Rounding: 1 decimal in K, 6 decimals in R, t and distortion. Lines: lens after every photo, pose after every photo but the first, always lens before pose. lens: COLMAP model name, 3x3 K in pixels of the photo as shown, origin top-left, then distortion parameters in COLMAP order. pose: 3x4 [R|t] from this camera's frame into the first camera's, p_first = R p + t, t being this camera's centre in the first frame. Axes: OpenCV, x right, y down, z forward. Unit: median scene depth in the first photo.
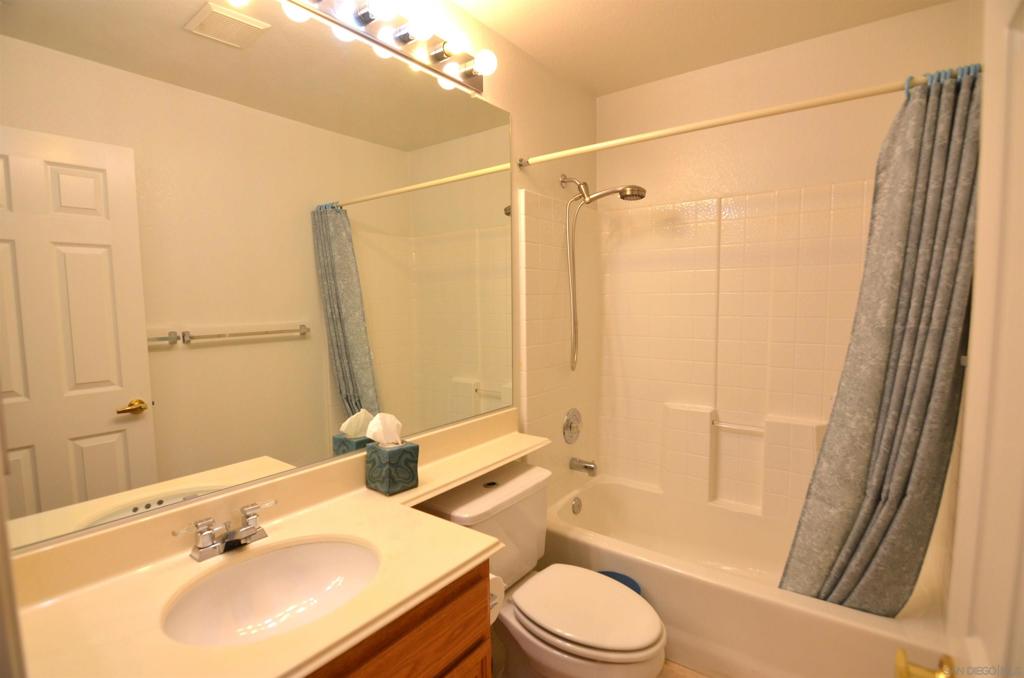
lens RADIAL K [[494.1, 0, 510.7], [0, 494.1, 341.0], [0, 0, 1]] dist [-0.008349, -0.007721]
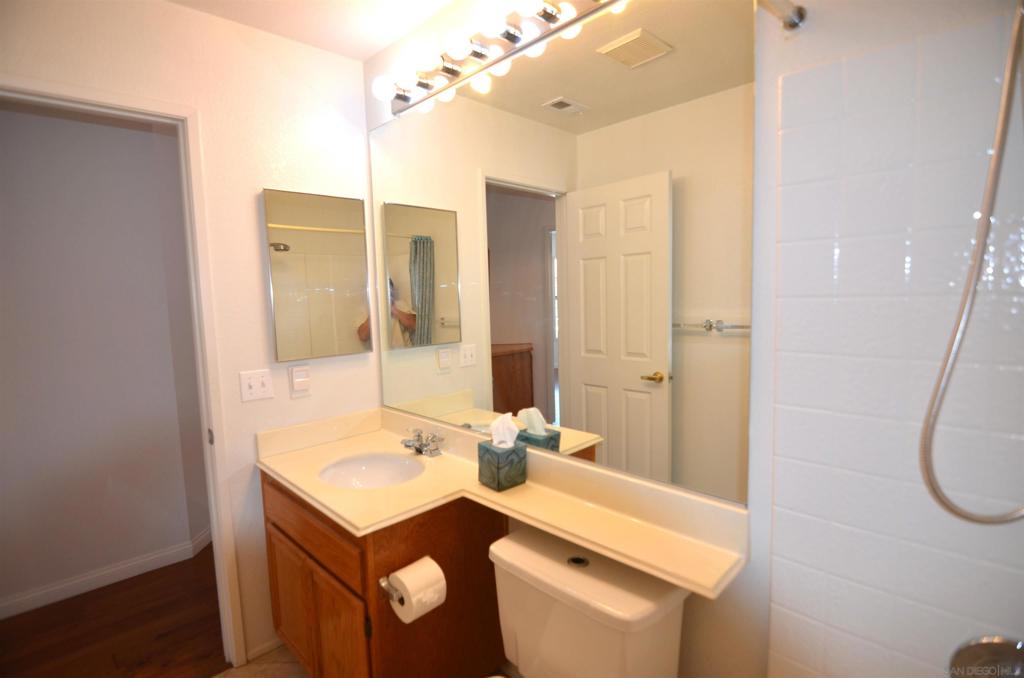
lens RADIAL K [[494.1, 0, 510.7], [0, 494.1, 341.0], [0, 0, 1]] dist [-0.008349, -0.007721]
pose [[-0.156597, 0.116051, -0.980821, 0.576272], [-0.045938, 0.991142, 0.124607, -0.108250], [0.986594, 0.064570, -0.149878, 0.868205]]
